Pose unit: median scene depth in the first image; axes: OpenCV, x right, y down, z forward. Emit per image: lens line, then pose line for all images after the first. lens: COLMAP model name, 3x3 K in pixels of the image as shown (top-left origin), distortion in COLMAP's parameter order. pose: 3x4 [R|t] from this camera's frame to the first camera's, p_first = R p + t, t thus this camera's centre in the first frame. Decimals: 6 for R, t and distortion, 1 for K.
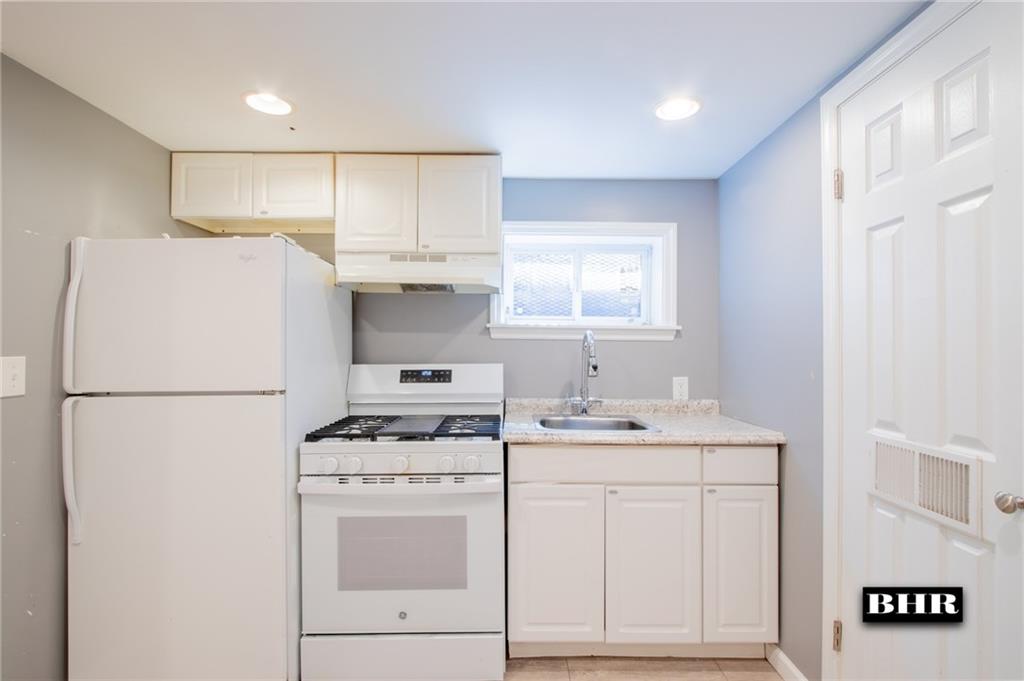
lens RADIAL K [[473.7, 0, 514.4], [0, 473.7, 342.5], [0, 0, 1]] dist [-0.016968, 0.000589]
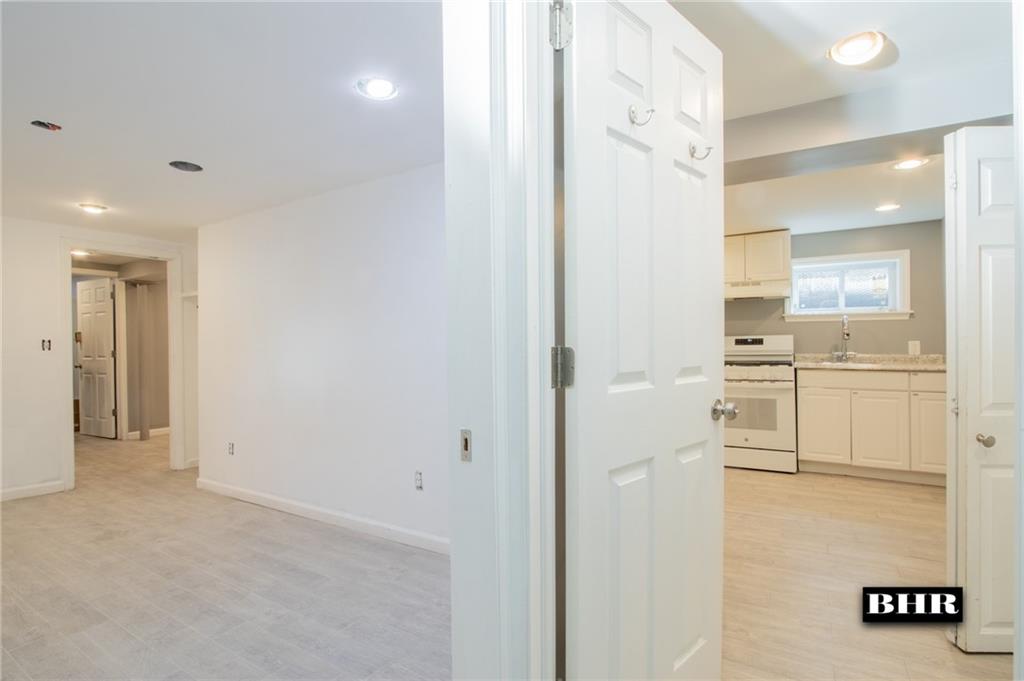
lens RADIAL K [[473.7, 0, 514.4], [0, 473.7, 342.5], [0, 0, 1]] dist [-0.016968, 0.000589]
pose [[0.852707, -0.013642, -0.522212, 0.009076], [0.021703, 0.999721, 0.009322, 0.032376], [0.521939, -0.019283, 0.852765, -1.181513]]
